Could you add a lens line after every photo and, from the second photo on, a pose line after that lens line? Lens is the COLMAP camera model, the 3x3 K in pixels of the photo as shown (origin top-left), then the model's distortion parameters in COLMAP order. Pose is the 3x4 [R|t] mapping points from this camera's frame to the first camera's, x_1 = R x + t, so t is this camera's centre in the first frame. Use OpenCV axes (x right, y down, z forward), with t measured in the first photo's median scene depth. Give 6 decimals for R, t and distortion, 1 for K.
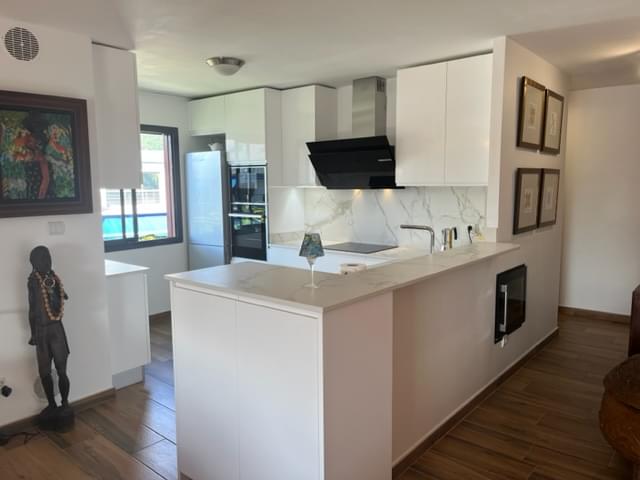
lens RADIAL K [[488.5, 0, 319.0], [0, 488.5, 239.2], [0, 0, 1]] dist [0.060831, -0.084591]
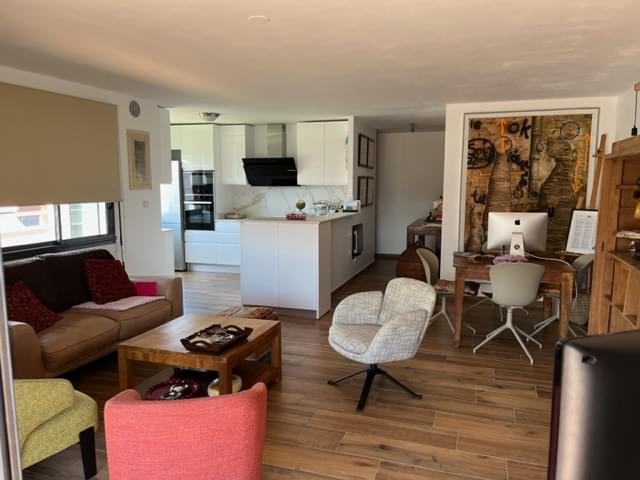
lens RADIAL K [[488.5, 0, 320.7], [0, 488.5, 242.9], [0, 0, 1]] dist [0.060831, -0.084591]
pose [[0.929177, -0.034006, 0.368067, -0.455464], [0.033678, 0.999406, 0.007315, 0.103166], [-0.368097, 0.005598, 0.929771, -0.764392]]
